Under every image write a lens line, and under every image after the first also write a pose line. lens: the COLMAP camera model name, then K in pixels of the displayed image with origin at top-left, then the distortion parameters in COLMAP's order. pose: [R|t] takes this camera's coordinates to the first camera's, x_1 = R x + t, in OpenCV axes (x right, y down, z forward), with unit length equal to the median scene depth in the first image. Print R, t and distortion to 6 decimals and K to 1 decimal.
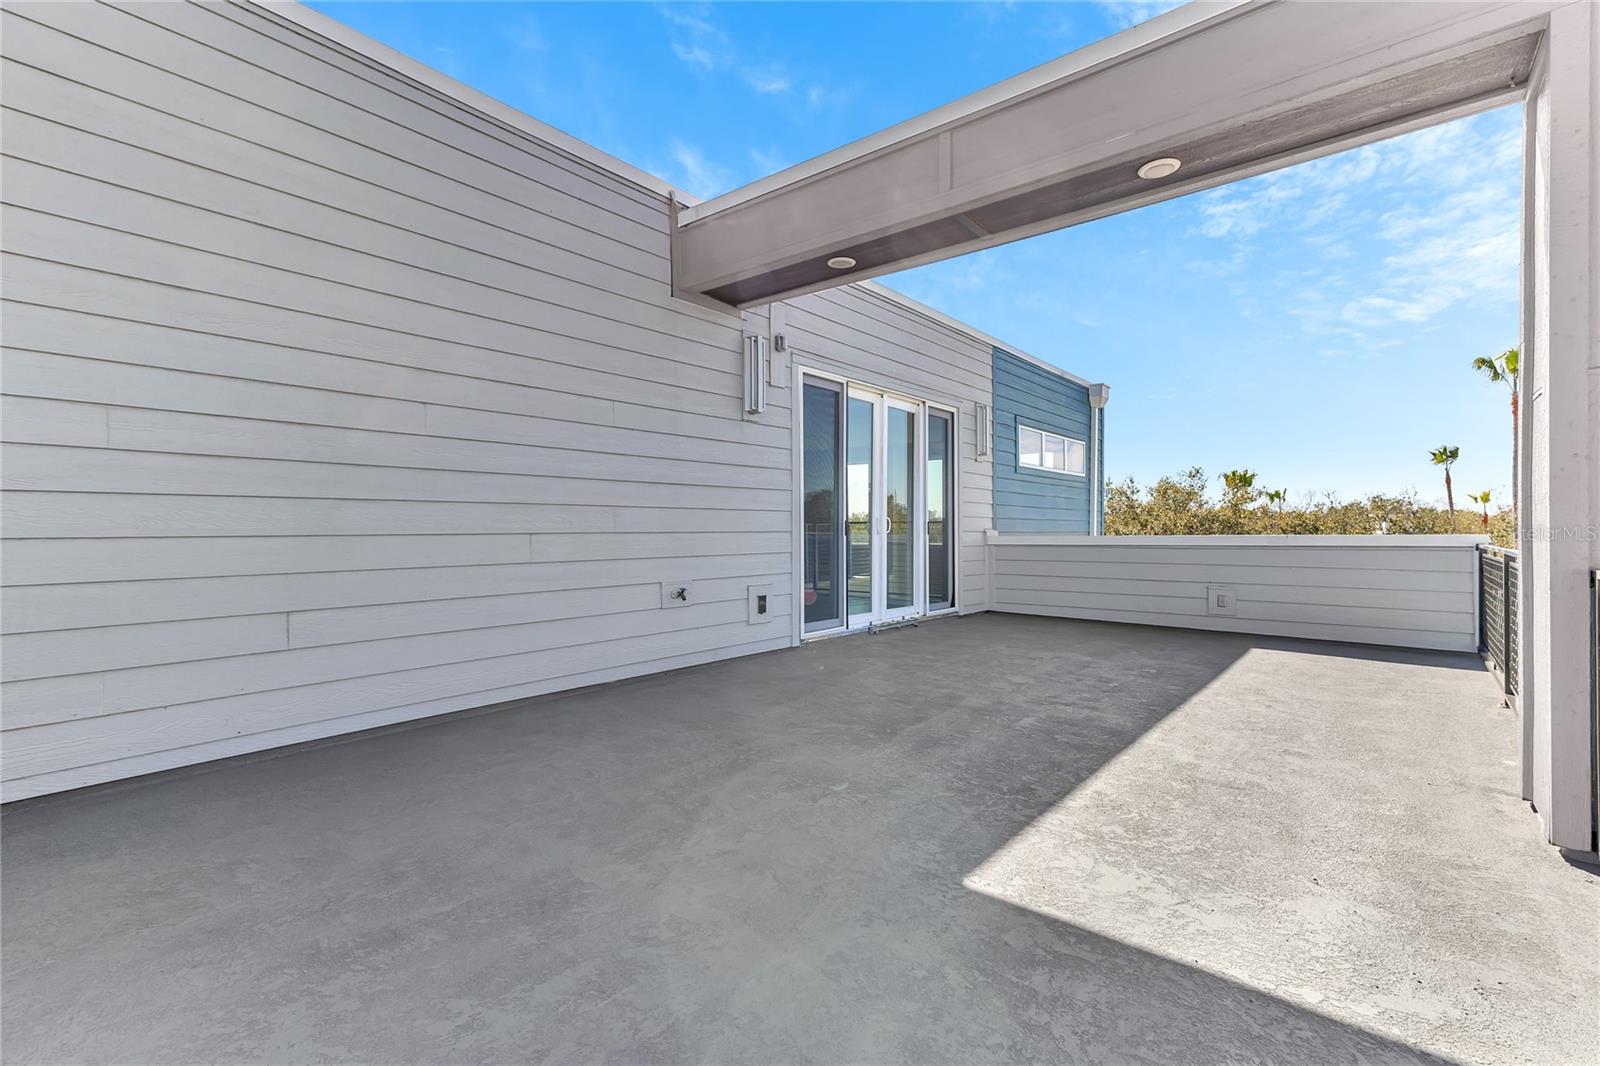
lens RADIAL K [[751.7, 0, 798.4], [0, 751.7, 531.7], [0, 0, 1]] dist [0.025512, 0.000227]
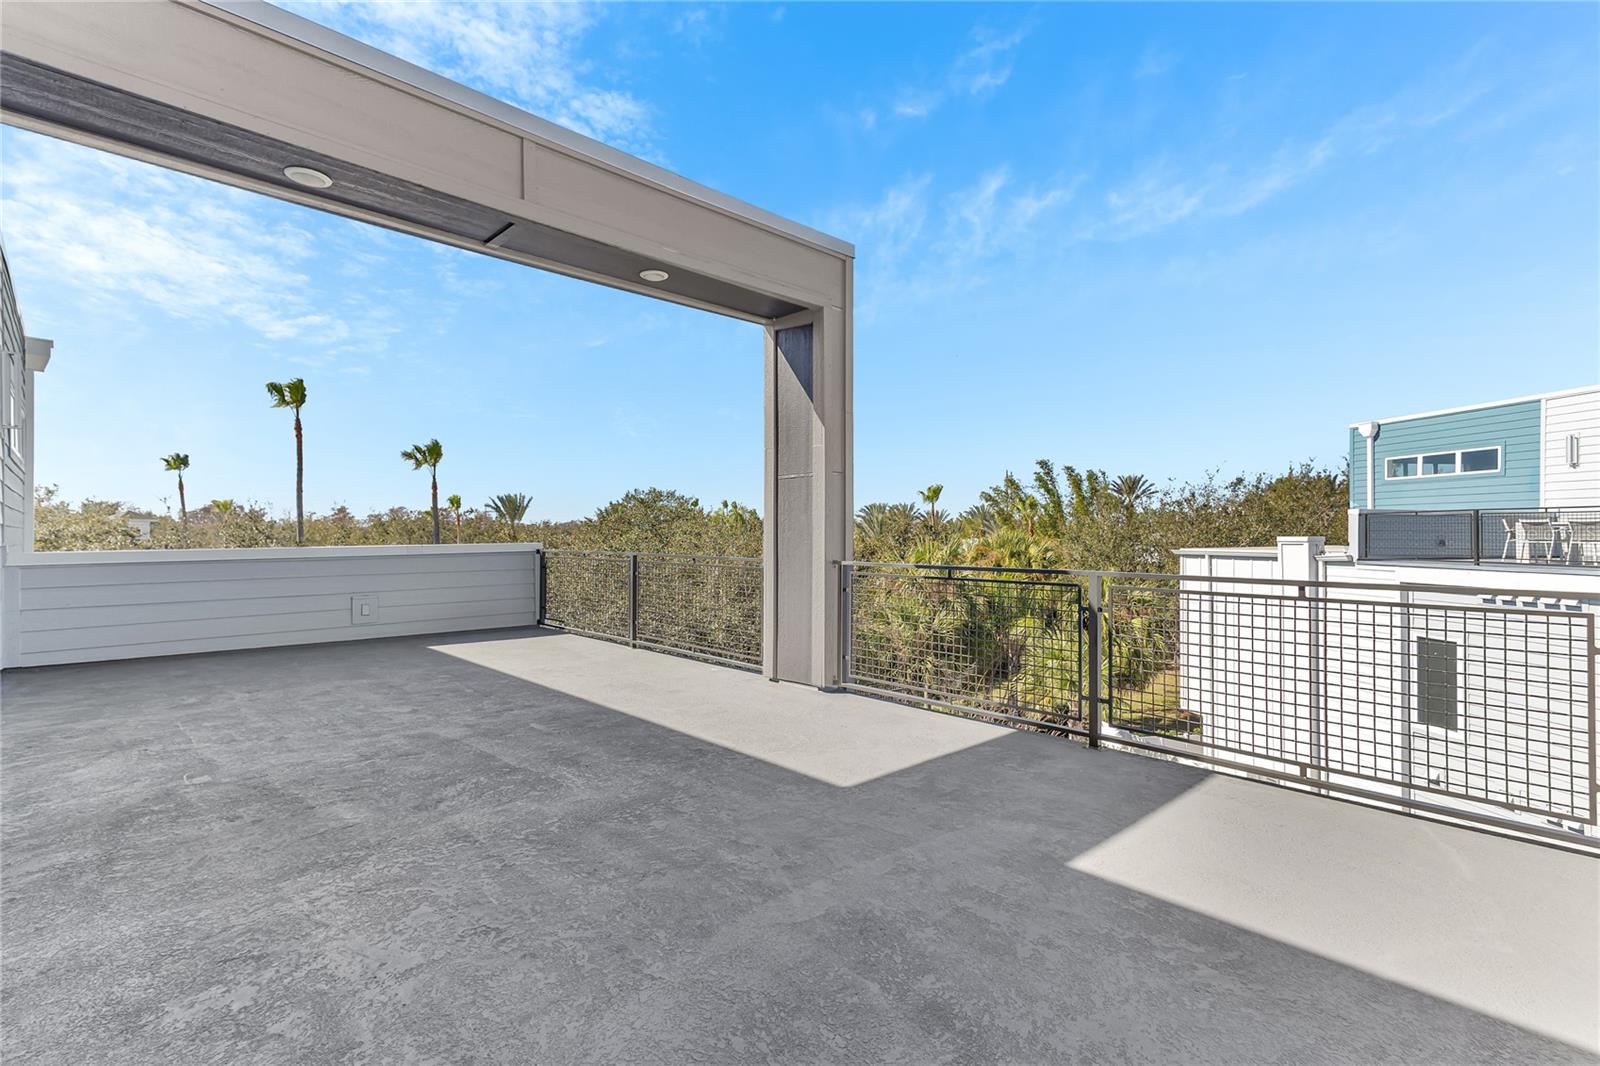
lens RADIAL K [[751.7, 0, 798.4], [0, 751.7, 531.7], [0, 0, 1]] dist [0.025512, 0.000227]
pose [[0.109811, 0.001174, 0.993952, -0.968610], [0.003040, 0.999994, -0.001517, -0.028974], [-0.993948, 0.003188, 0.109807, 0.700501]]
